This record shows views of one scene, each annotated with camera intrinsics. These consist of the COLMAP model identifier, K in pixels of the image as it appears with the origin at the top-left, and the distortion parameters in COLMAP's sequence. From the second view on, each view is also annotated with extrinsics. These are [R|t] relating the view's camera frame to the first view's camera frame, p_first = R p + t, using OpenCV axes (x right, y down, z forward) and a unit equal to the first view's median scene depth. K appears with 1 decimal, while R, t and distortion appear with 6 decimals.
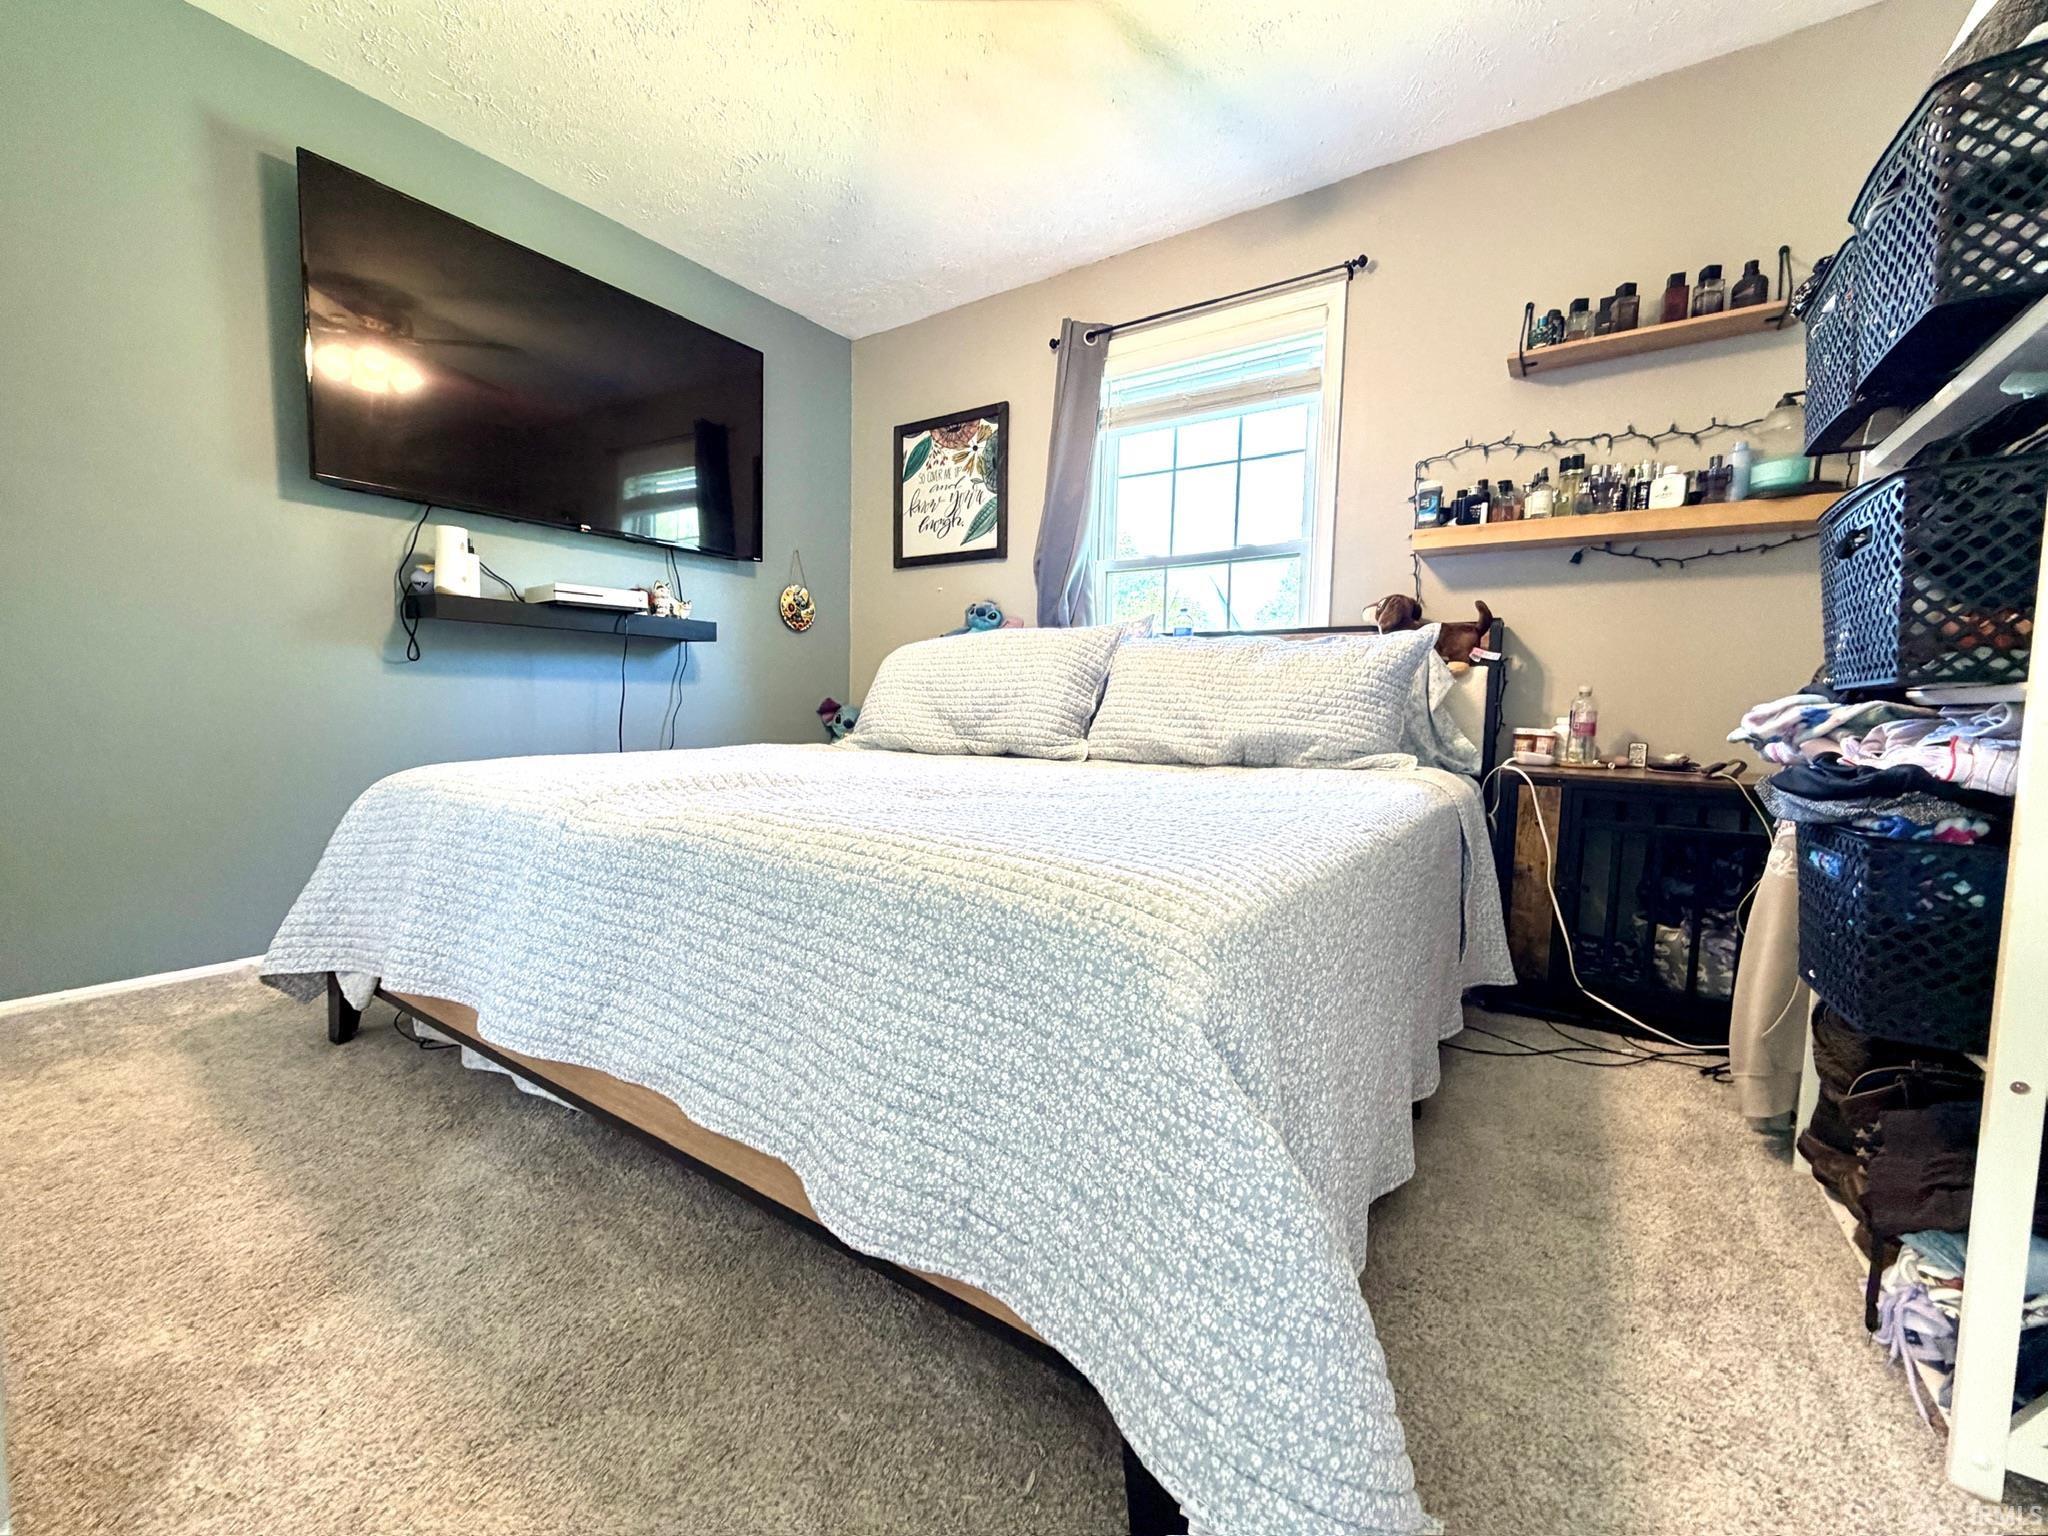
lens RADIAL K [[813.0, 0, 1028.1], [0, 813.0, 766.2], [0, 0, 1]] dist [-0.000692, -0.000008]
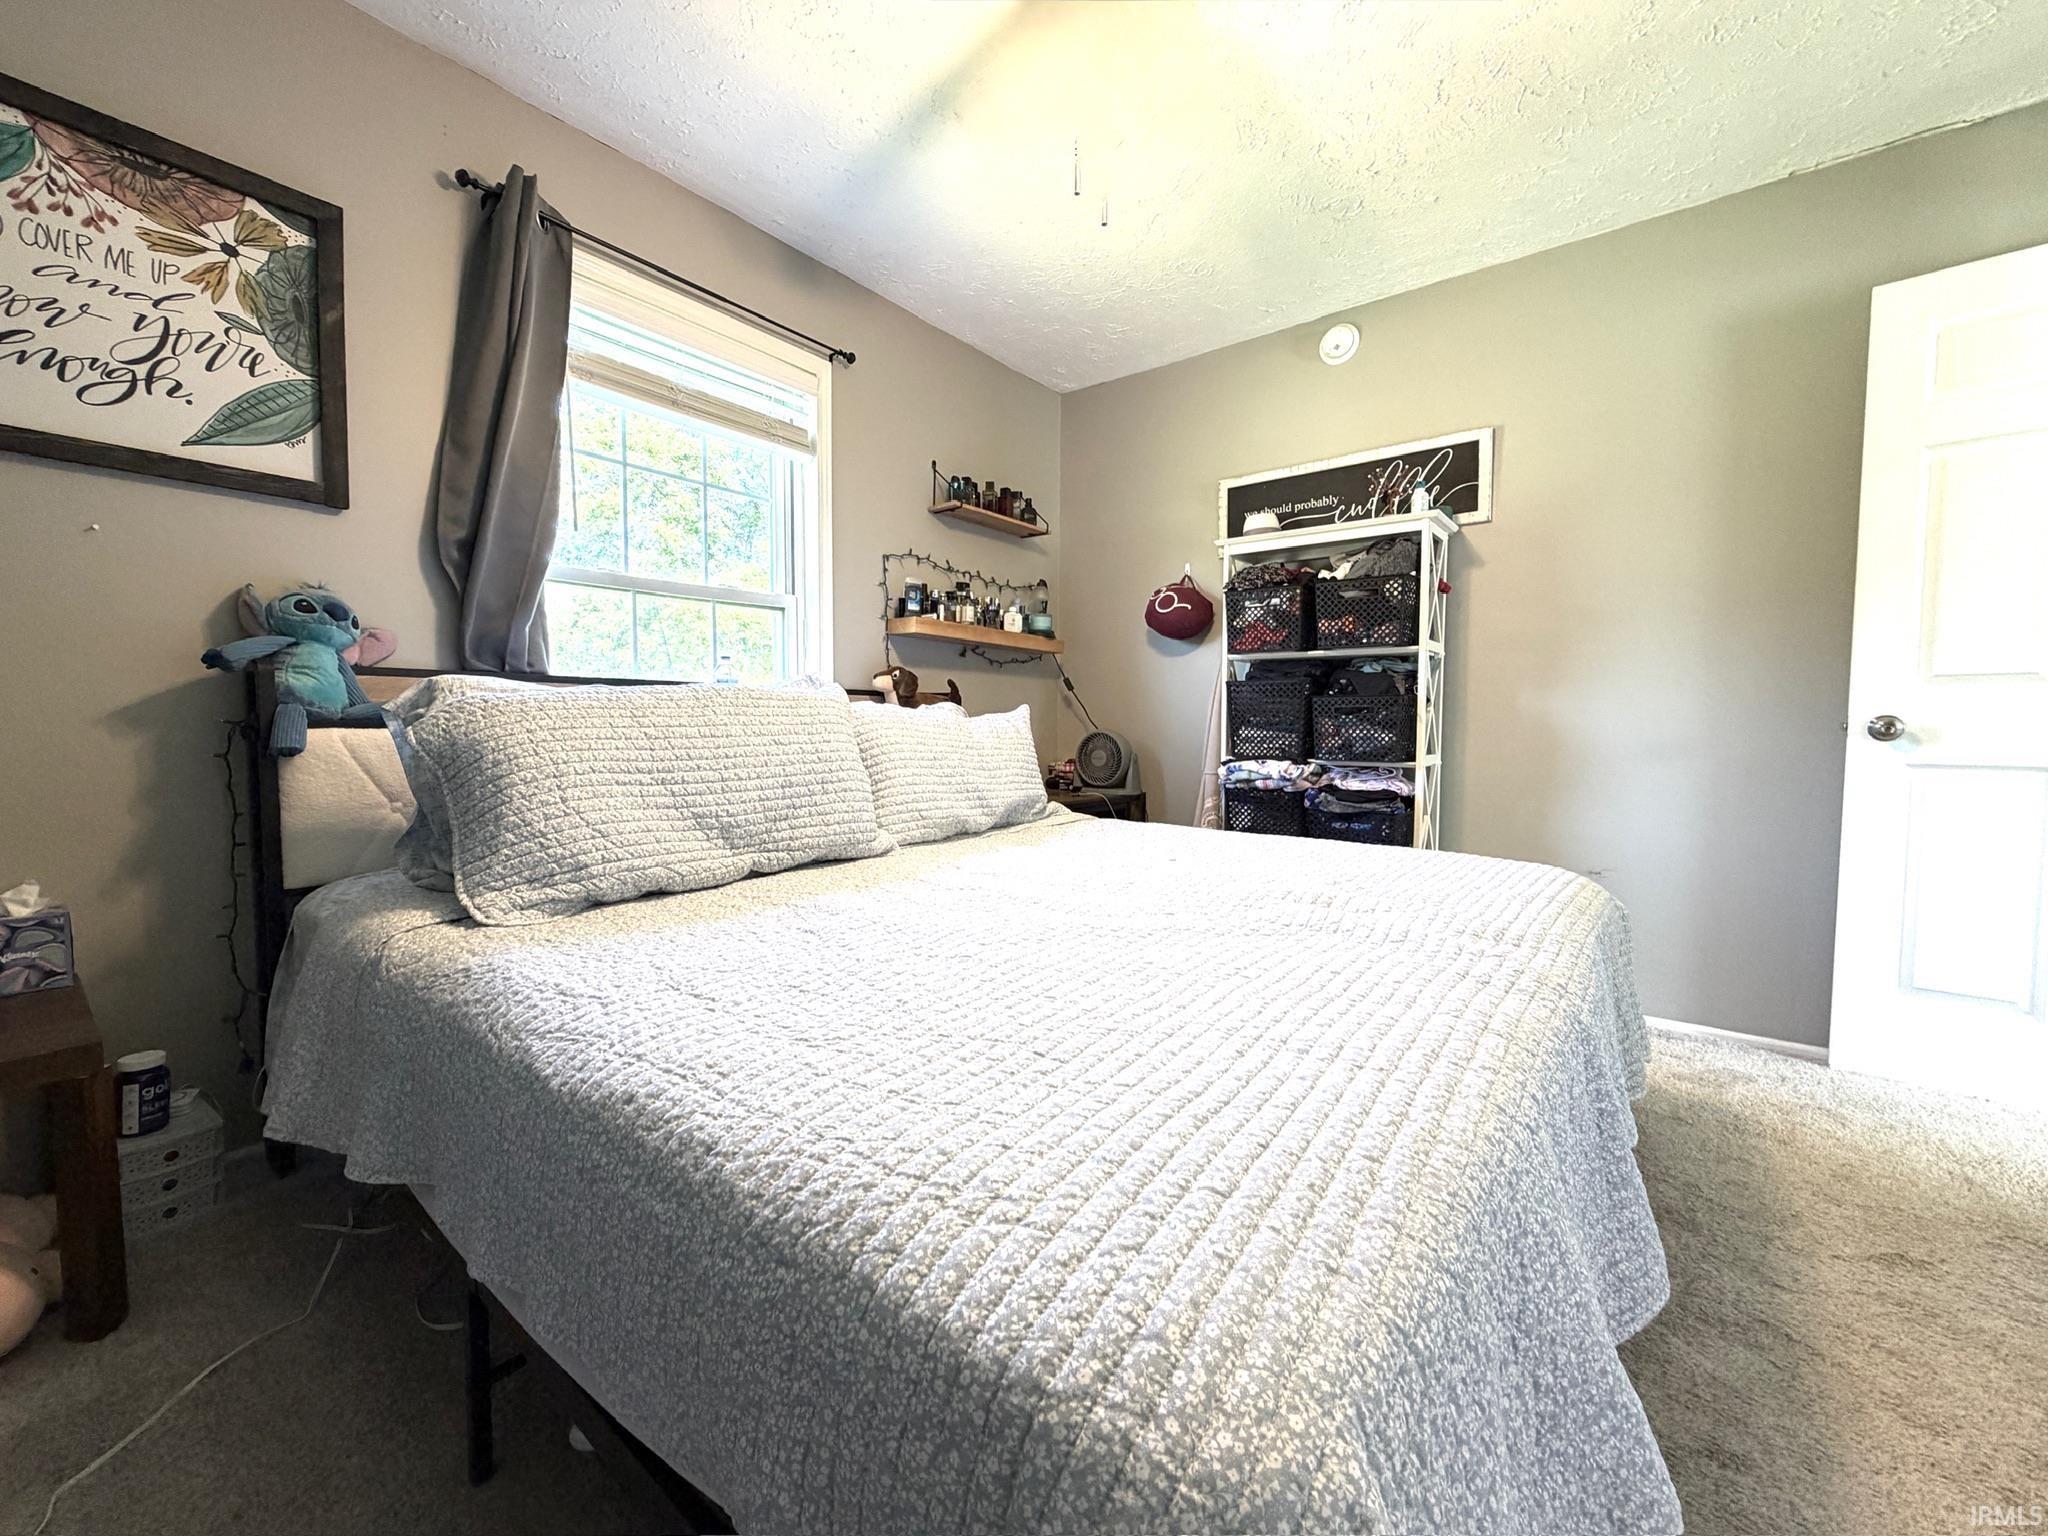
lens RADIAL K [[813.0, 0, 1024.9], [0, 813.0, 765.8], [0, 0, 1]] dist [-0.000692, -0.000008]
pose [[0.069056, -0.072912, 0.994945, -0.582137], [0.067311, 0.995393, 0.068273, -0.110127], [-0.995339, 0.062256, 0.073645, 0.596052]]
